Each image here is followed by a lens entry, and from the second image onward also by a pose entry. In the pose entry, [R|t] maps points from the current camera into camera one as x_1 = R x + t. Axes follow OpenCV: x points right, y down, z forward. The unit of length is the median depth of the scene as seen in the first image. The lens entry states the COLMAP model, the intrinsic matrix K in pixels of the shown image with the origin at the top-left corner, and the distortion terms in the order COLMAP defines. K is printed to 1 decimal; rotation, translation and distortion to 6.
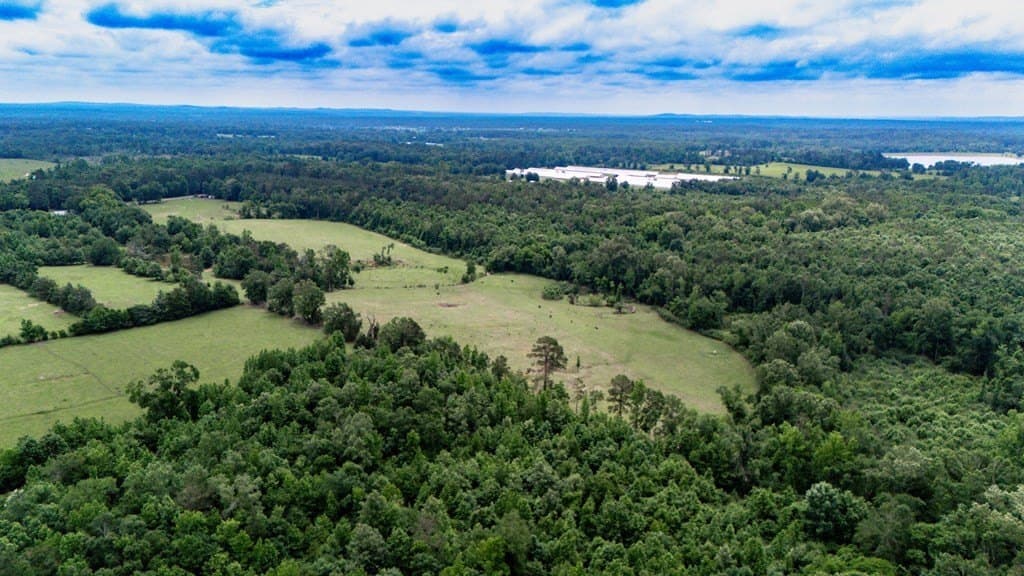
lens RADIAL K [[746.0, 0, 512.0], [0, 746.0, 288.0], [0, 0, 1]] dist [0.094556, -0.091796]
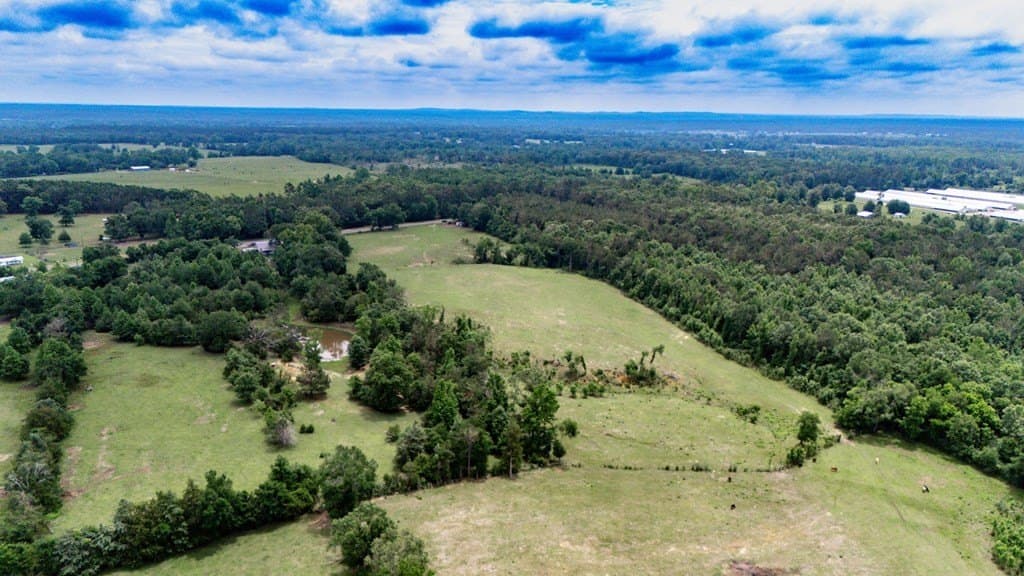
lens RADIAL K [[746.0, 0, 512.0], [0, 746.0, 288.0], [0, 0, 1]] dist [0.094556, -0.091796]
pose [[0.917932, 0.091166, -0.386122, -0.038309], [-0.092861, 0.995576, 0.014303, -0.082922], [0.385717, 0.022727, 0.922337, 0.347324]]
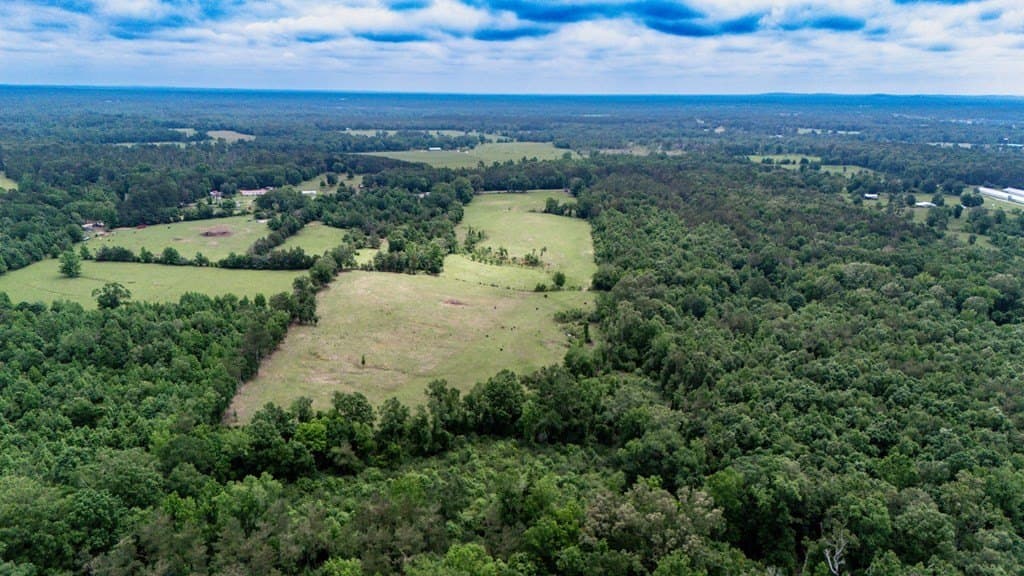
lens RADIAL K [[746.0, 0, 512.0], [0, 746.0, 288.0], [0, 0, 1]] dist [0.094556, -0.091796]
pose [[0.654225, 0.187900, -0.732587, 0.518640], [-0.177627, 0.979726, 0.092662, -0.077650], [0.735146, 0.069505, 0.674337, 0.179013]]
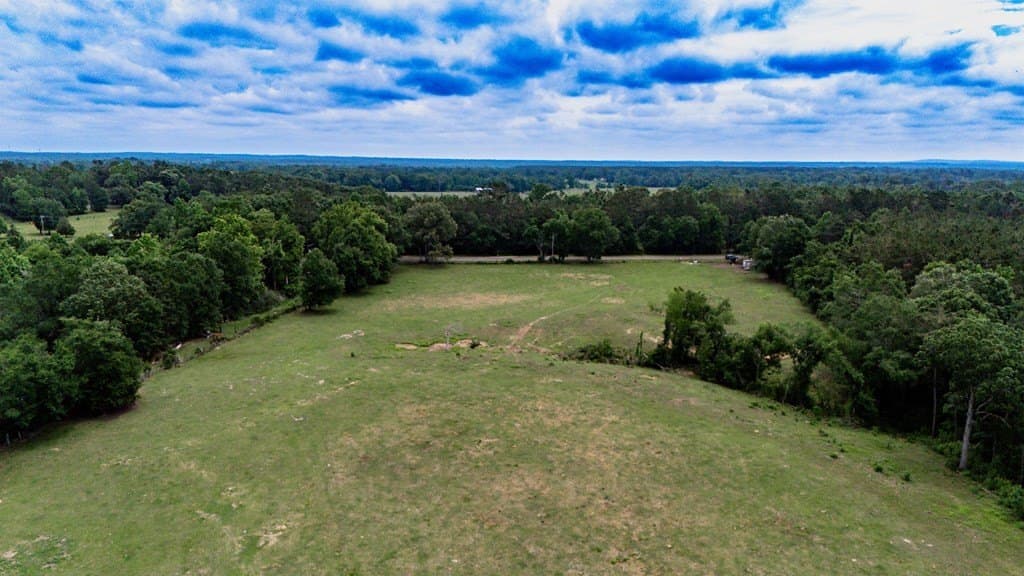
lens RADIAL K [[746.0, 0, 512.0], [0, 746.0, 288.0], [0, 0, 1]] dist [0.094556, -0.091796]
pose [[0.520395, 0.132525, -0.843579, -0.182286], [-0.195967, 0.980052, 0.033075, -0.118358], [0.831135, 0.148102, 0.535985, 0.856246]]
